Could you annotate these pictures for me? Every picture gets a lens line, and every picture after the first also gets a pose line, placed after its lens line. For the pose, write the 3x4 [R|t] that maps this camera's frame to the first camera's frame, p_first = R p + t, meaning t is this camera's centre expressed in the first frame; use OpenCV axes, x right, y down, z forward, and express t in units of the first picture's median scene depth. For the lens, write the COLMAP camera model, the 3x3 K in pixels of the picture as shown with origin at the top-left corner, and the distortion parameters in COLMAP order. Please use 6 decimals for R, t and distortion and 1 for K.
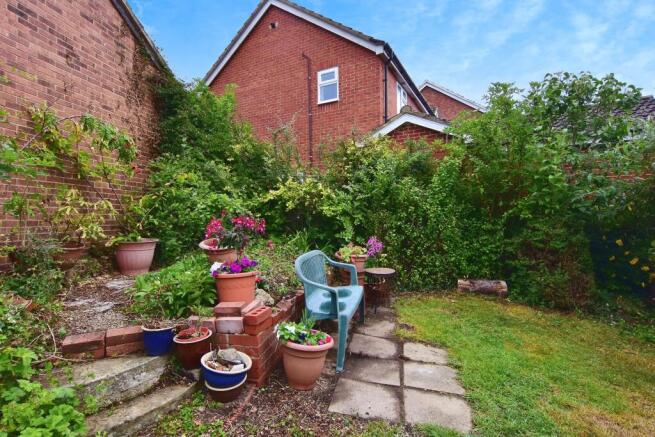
lens RADIAL K [[322.5, 0, 327.5], [0, 322.5, 218.5], [0, 0, 1]] dist [-0.002871, -0.000864]
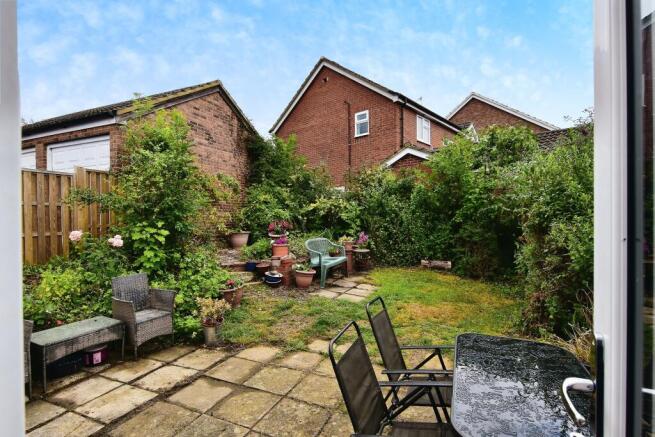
lens RADIAL K [[322.5, 0, 327.5], [0, 322.5, 218.5], [0, 0, 1]] dist [-0.002871, -0.000864]
pose [[0.971441, 0.005101, -0.237226, 0.328061], [-0.003985, 0.999979, 0.005184, -0.021877], [0.237247, -0.004090, 0.971441, -0.655657]]
